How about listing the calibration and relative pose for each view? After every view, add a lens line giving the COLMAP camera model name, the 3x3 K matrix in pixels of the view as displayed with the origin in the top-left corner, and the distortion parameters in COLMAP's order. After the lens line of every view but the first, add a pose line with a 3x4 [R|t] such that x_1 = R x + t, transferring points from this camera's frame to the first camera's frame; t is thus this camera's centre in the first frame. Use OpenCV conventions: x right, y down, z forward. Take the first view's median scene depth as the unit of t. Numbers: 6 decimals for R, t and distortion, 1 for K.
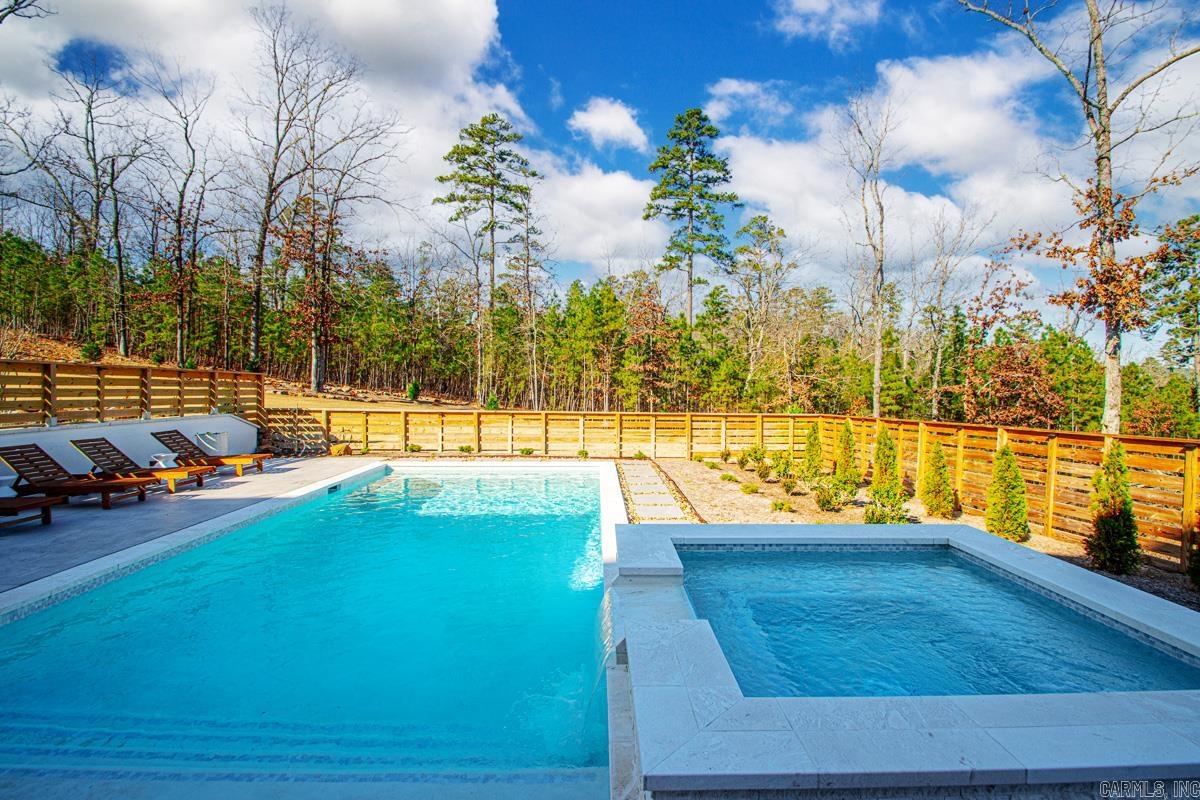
lens RADIAL K [[556.8, 0, 599.4], [0, 556.8, 399.4], [0, 0, 1]] dist [0.008106, -0.004766]
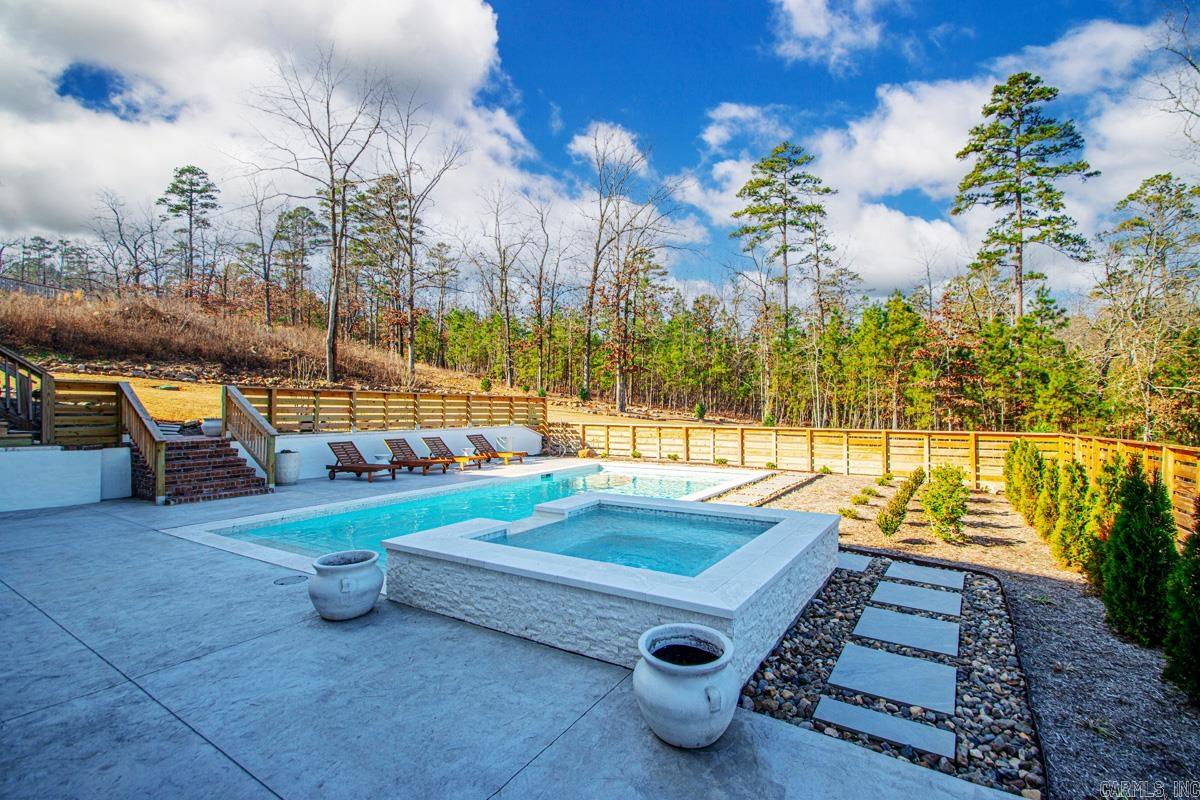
lens RADIAL K [[556.8, 0, 606.3], [0, 556.8, 403.2], [0, 0, 1]] dist [0.008106, -0.004766]
pose [[0.831345, -0.012945, -0.555607, 0.133234], [-0.004386, 0.999545, -0.029851, 0.003959], [0.555740, 0.027253, 0.830909, -0.035749]]
